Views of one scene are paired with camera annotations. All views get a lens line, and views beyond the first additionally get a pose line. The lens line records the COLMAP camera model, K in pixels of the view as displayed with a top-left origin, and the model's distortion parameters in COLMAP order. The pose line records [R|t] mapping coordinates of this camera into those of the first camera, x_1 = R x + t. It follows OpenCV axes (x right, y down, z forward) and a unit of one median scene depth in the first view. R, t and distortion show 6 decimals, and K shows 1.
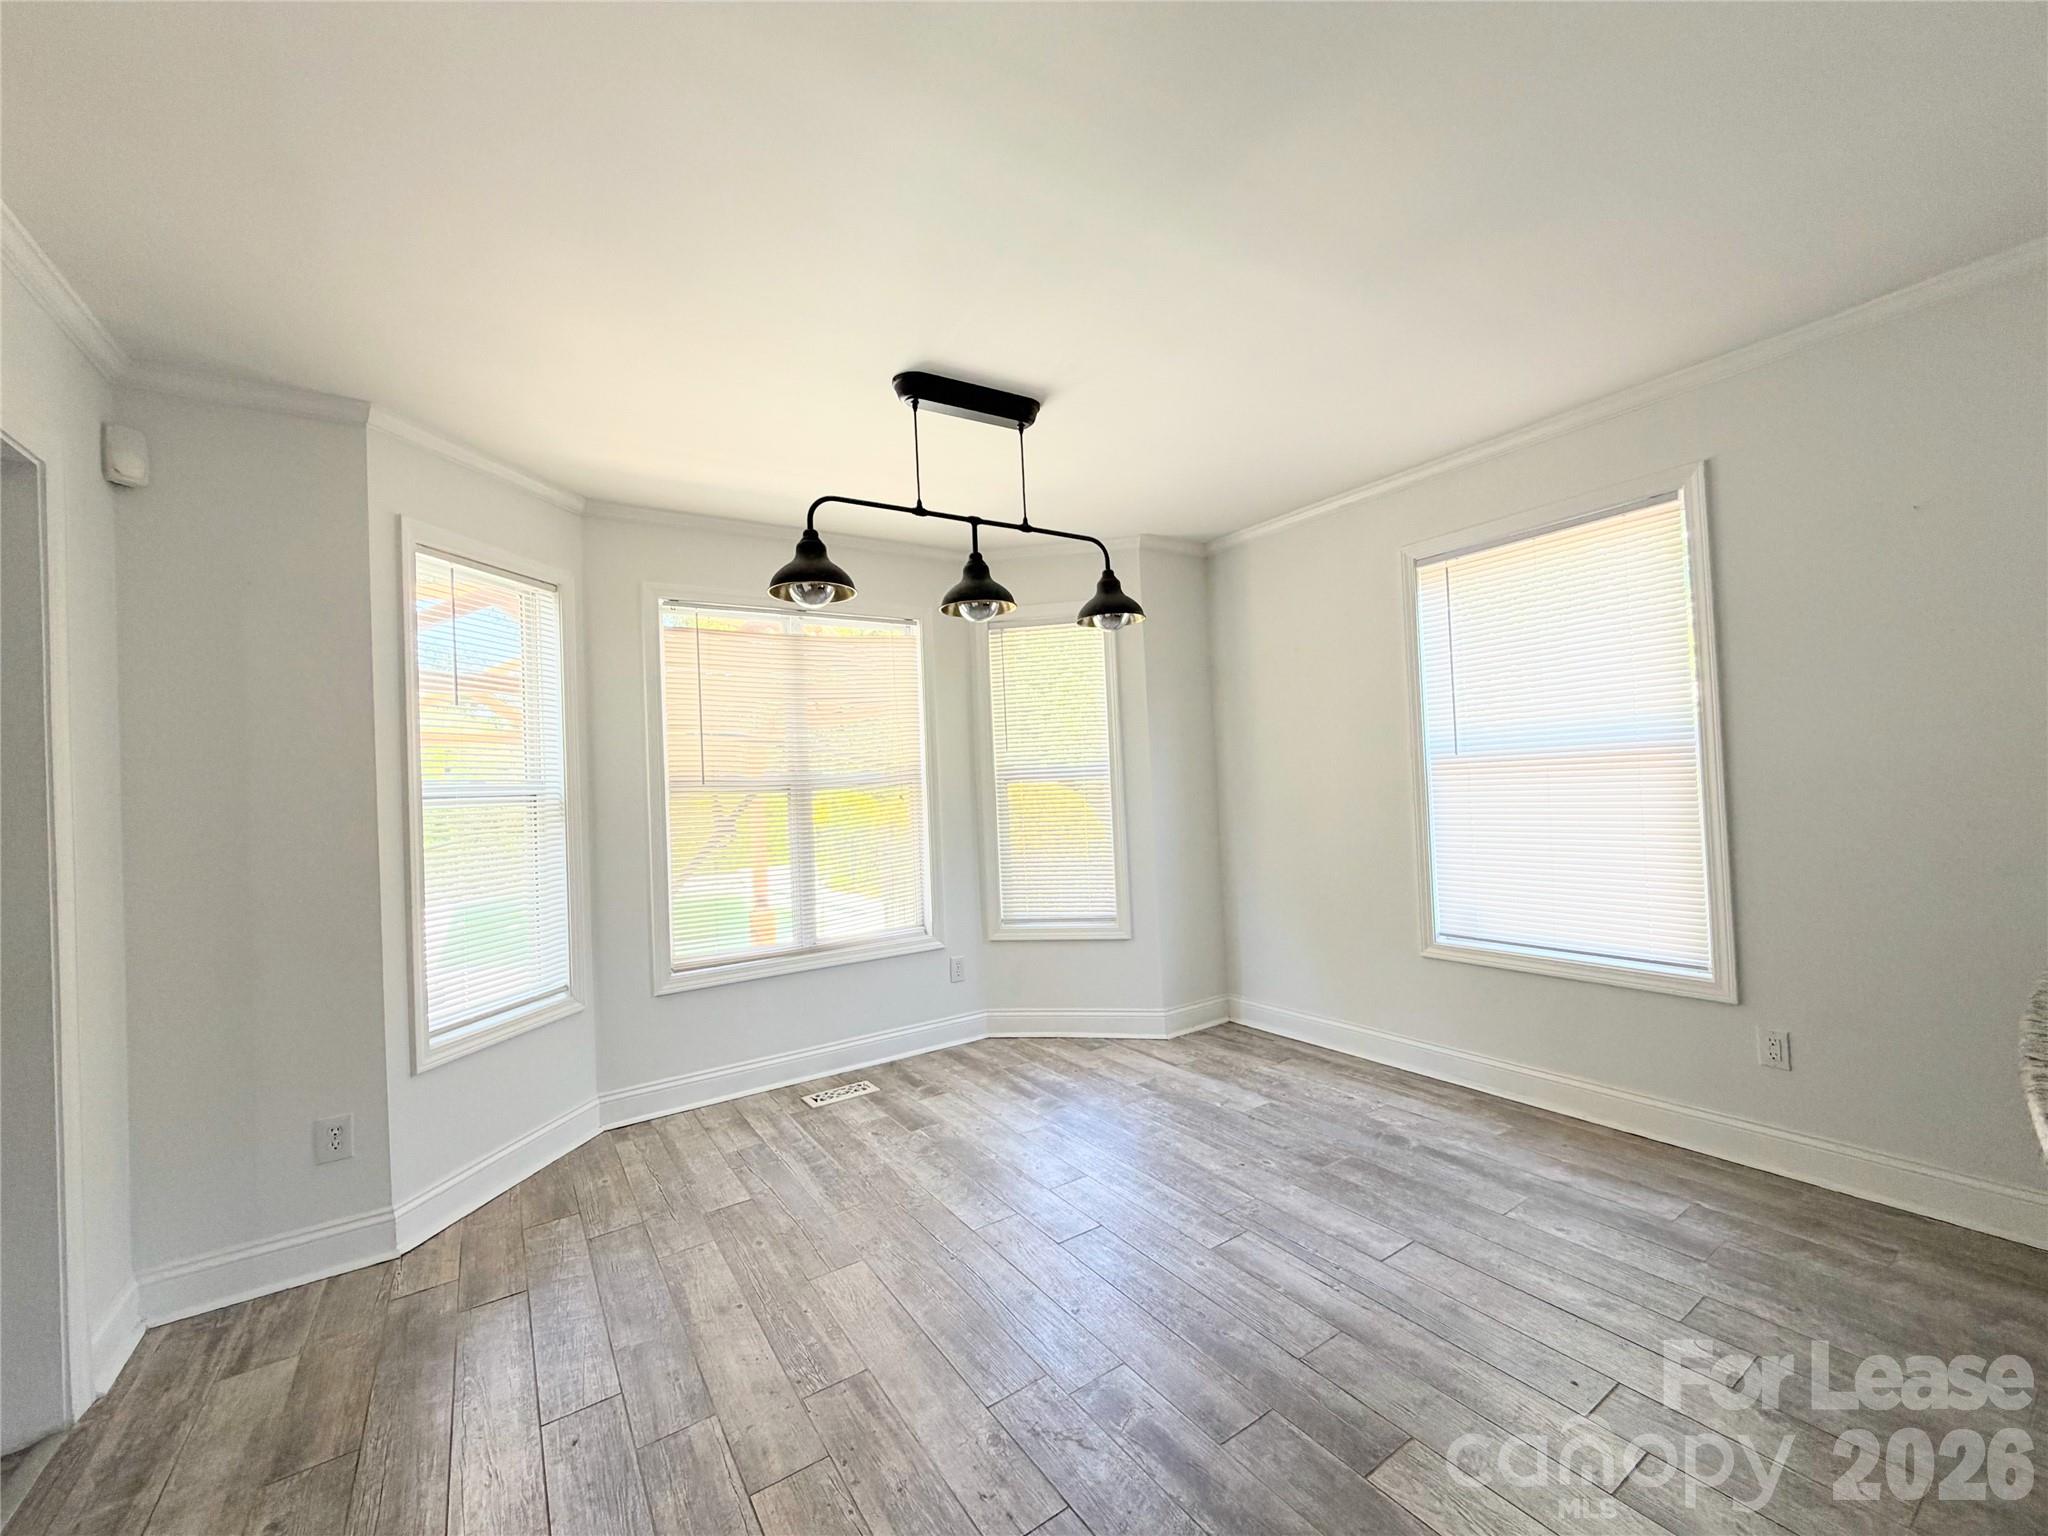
lens RADIAL K [[814.5, 0, 1019.0], [0, 814.5, 768.0], [0, 0, 1]] dist [-0.001491, 0.000248]
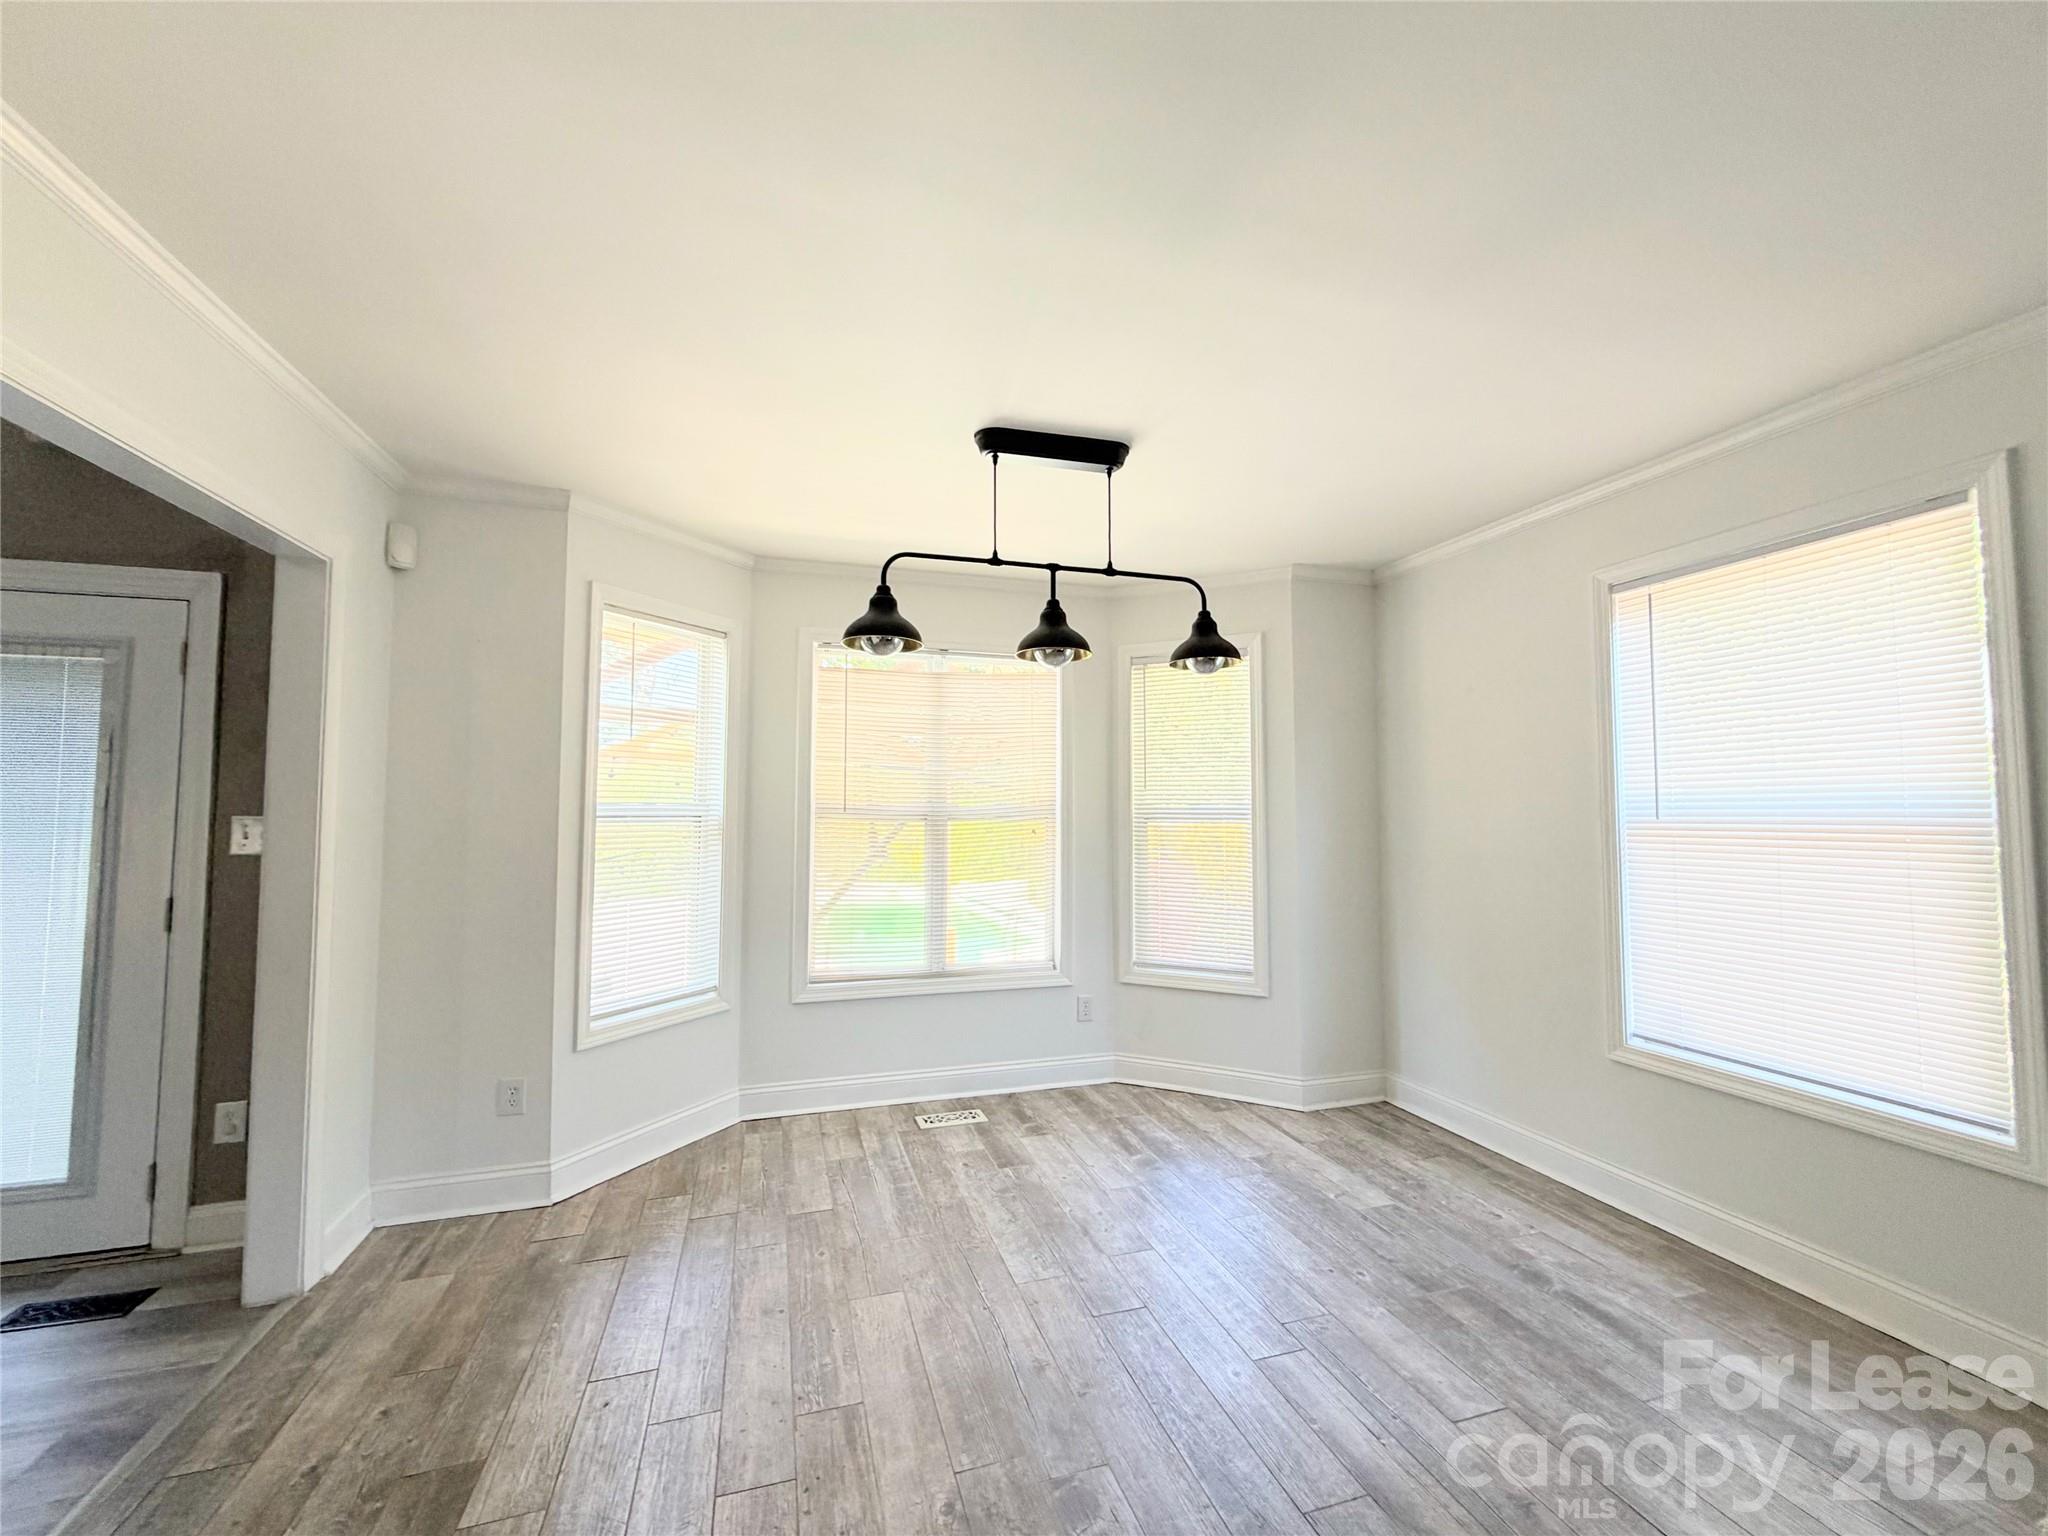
lens RADIAL K [[814.5, 0, 1019.2], [0, 814.5, 768.3], [0, 0, 1]] dist [-0.001491, 0.000248]
pose [[0.959079, 0.031263, -0.281408, 0.181849], [-0.038461, 0.999058, -0.020090, -0.032555], [0.280515, 0.030091, 0.959378, 0.031029]]
